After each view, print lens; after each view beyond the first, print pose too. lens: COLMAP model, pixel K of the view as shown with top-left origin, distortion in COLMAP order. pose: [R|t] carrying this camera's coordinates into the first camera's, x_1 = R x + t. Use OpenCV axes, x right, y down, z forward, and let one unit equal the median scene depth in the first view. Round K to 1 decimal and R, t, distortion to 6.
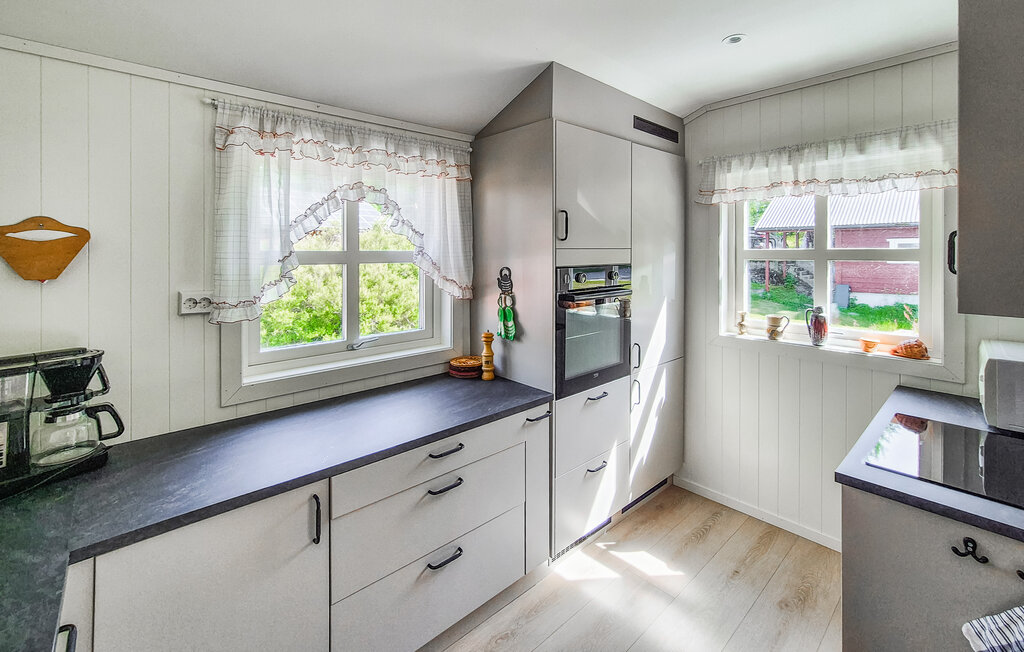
lens RADIAL K [[437.5, 0, 511.3], [0, 437.5, 254.7], [0, 0, 1]] dist [0.001091, 0.000411]
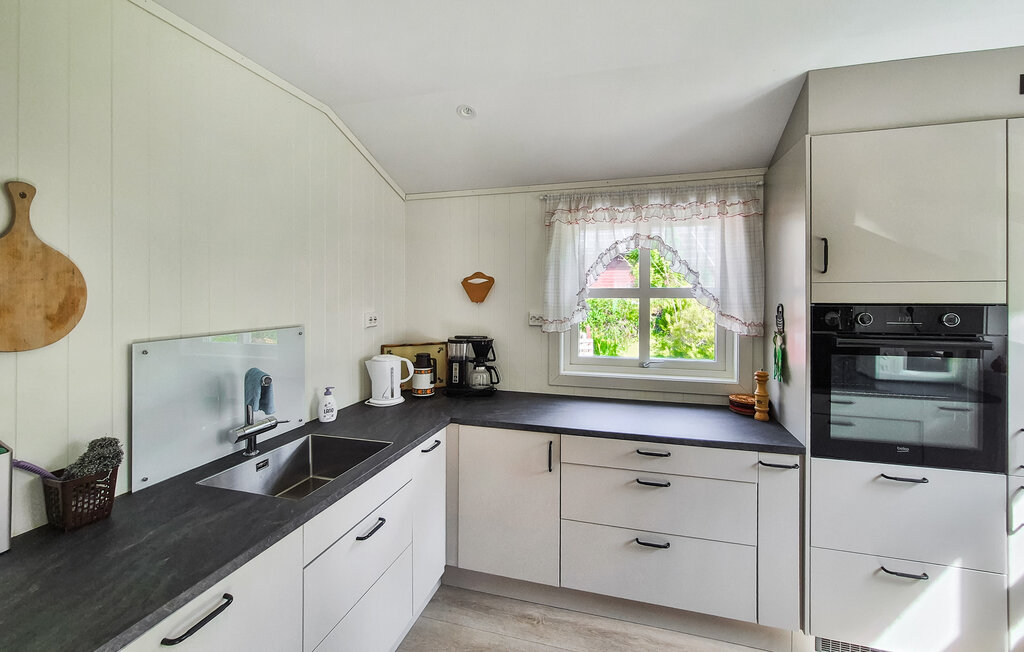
lens RADIAL K [[427.3, 0, 512.2], [0, 427.3, 291.5], [0, 0, 1]] dist [-0.000160, 0.000044]
pose [[0.528329, -0.002050, -0.849037, 0.513378], [-0.006240, 0.999961, -0.006297, 0.012547], [0.849017, 0.008625, 0.528295, 0.040775]]
